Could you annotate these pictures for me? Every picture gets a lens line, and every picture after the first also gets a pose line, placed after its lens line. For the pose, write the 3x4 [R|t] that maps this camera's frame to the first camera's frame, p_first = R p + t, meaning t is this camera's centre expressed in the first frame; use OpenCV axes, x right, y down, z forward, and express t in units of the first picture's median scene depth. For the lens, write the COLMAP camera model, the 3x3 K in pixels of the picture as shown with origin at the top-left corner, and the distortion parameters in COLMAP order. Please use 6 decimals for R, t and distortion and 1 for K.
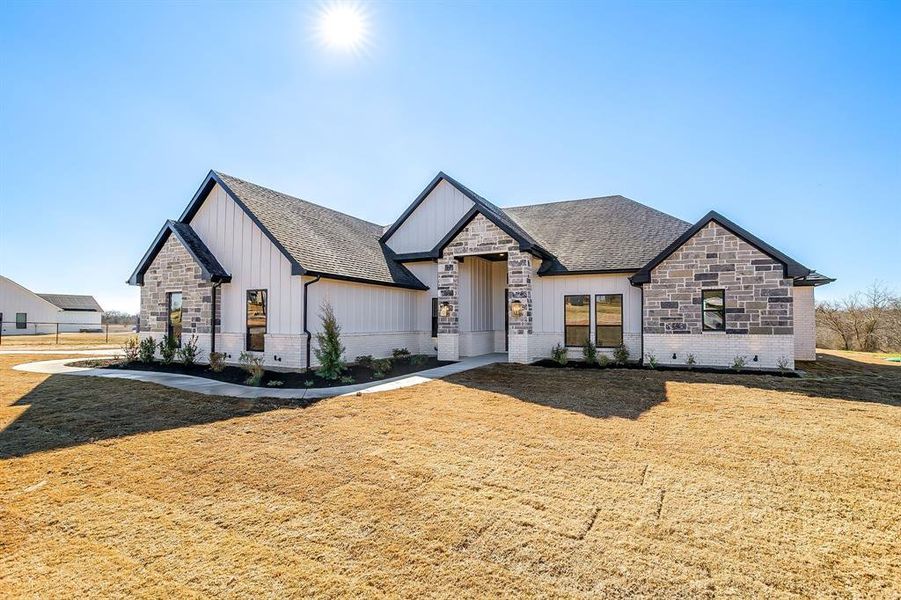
lens RADIAL K [[449.7, 0, 450.5], [0, 449.7, 300.0], [0, 0, 1]] dist [-0.124662, 0.096484]
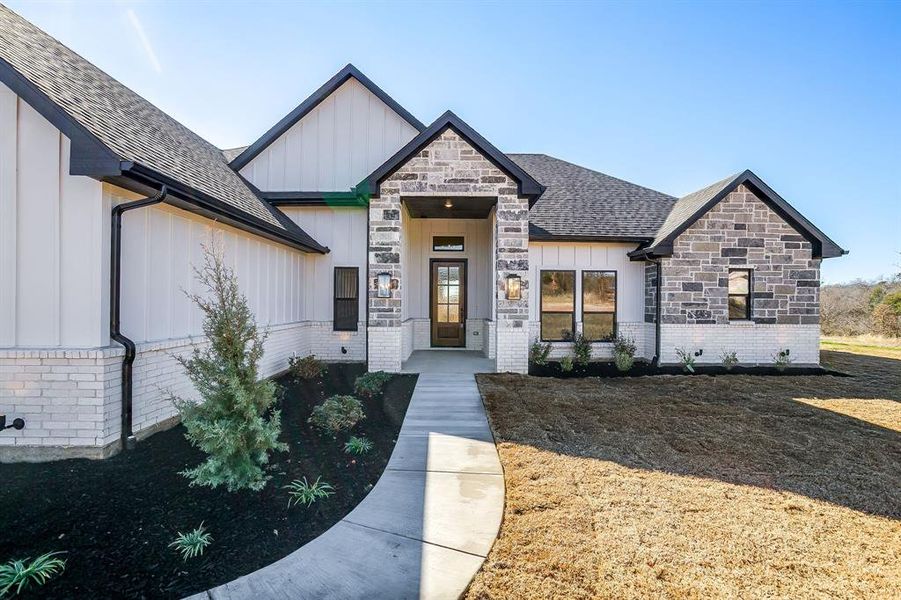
lens RADIAL K [[436.5, 0, 450.5], [0, 436.5, 300.0], [0, 0, 1]] dist [-0.061905, 0.035783]
pose [[0.884339, 0.006007, 0.466807, -0.221054], [-0.028341, 0.998764, 0.040839, 0.015121], [-0.465985, -0.049345, 0.883416, 0.504837]]
